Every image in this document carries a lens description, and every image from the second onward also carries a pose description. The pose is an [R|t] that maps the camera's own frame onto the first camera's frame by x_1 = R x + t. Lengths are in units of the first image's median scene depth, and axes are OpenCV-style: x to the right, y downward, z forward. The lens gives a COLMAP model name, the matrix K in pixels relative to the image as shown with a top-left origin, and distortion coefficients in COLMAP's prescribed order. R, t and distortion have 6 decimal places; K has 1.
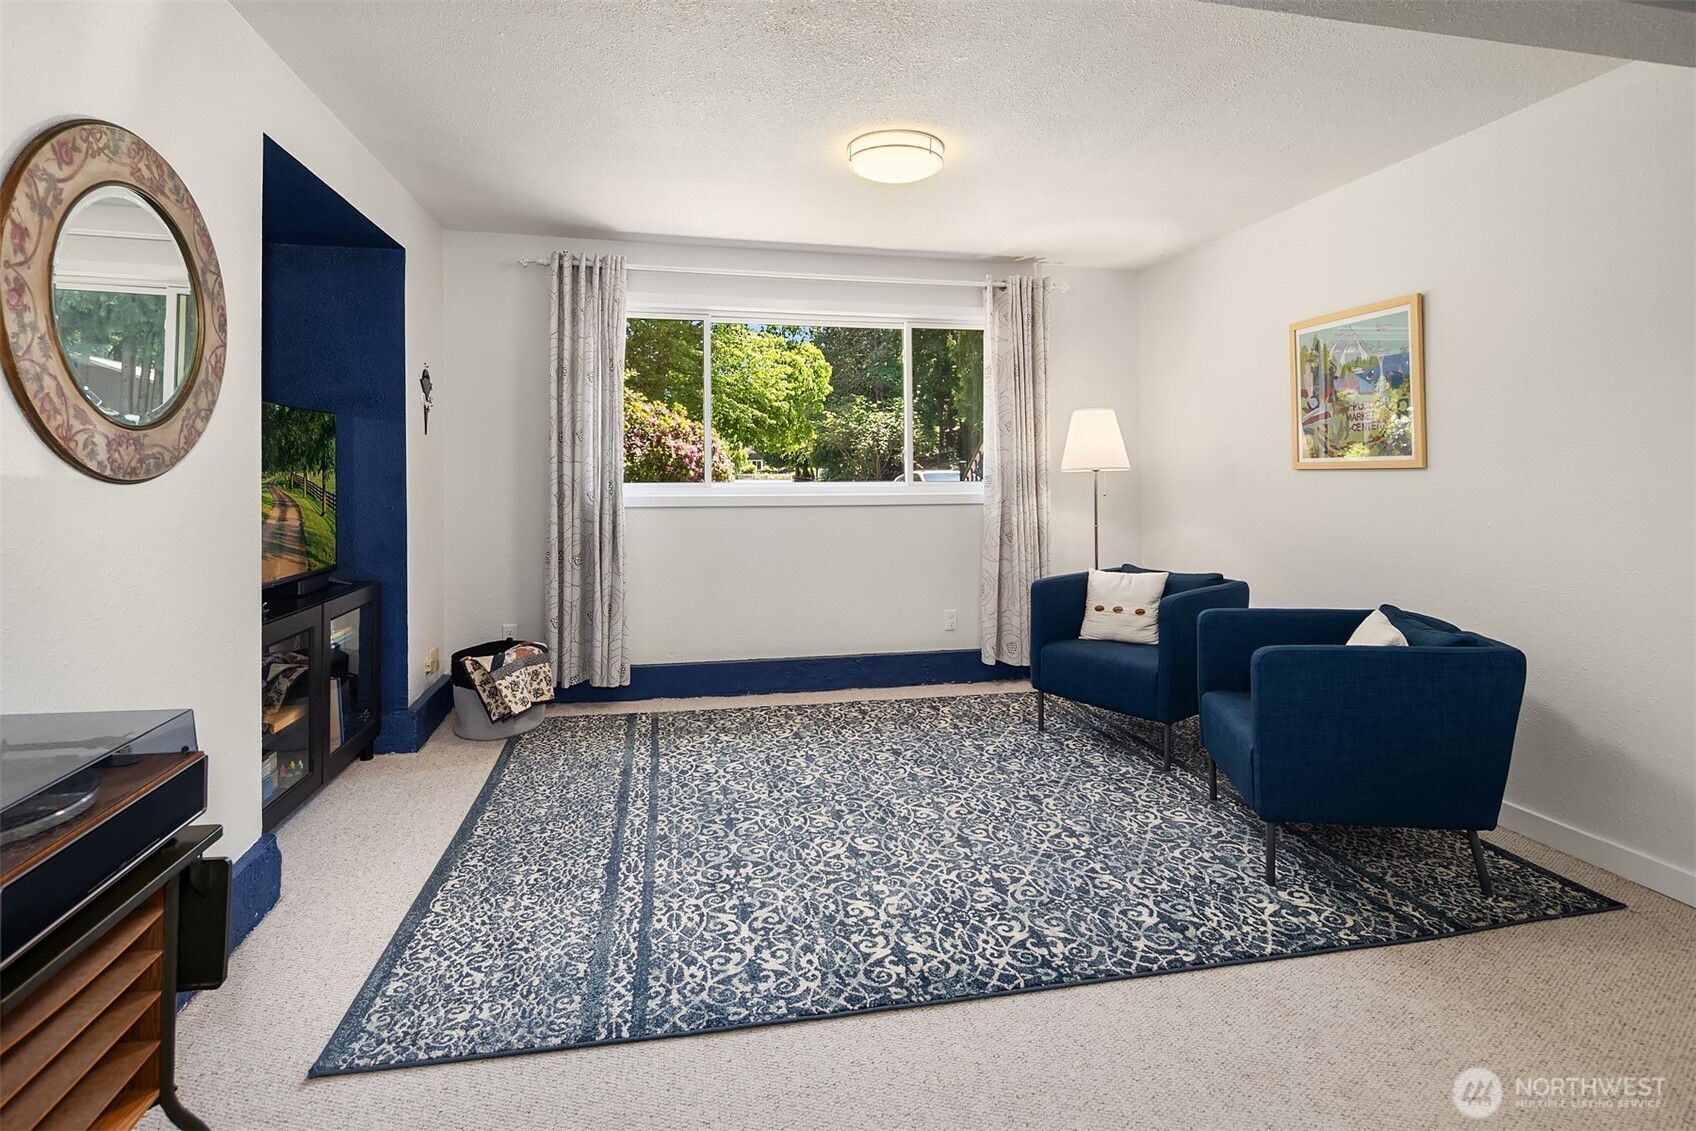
lens RADIAL K [[830.1, 0, 843.5], [0, 830.1, 478.5], [0, 0, 1]] dist [0.001440, -0.001517]
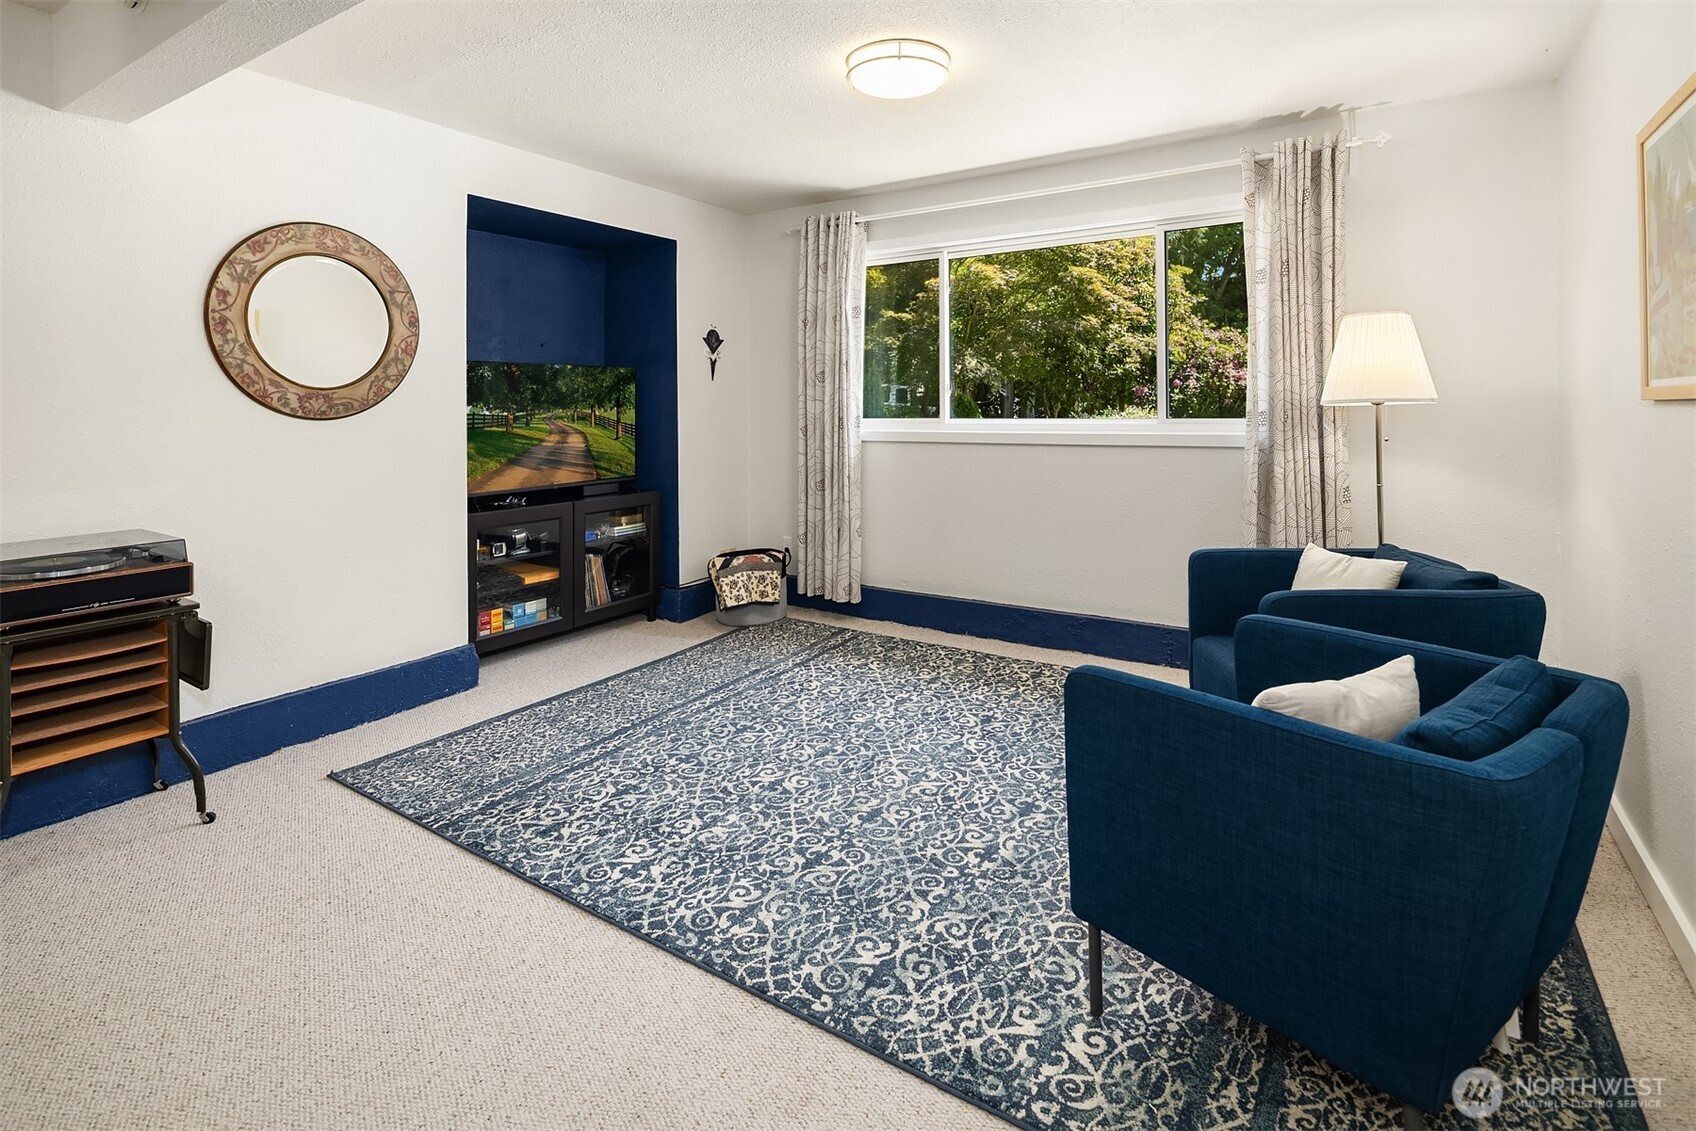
lens RADIAL K [[824.4, 0, 847.8], [0, 824.4, 423.1], [0, 0, 1]] dist [-0.000226, -0.001596]
pose [[0.709182, 0.009359, -0.704963, 0.868422], [0.001502, 0.999890, 0.014785, -0.008601], [0.705024, -0.011544, 0.709090, 0.390578]]
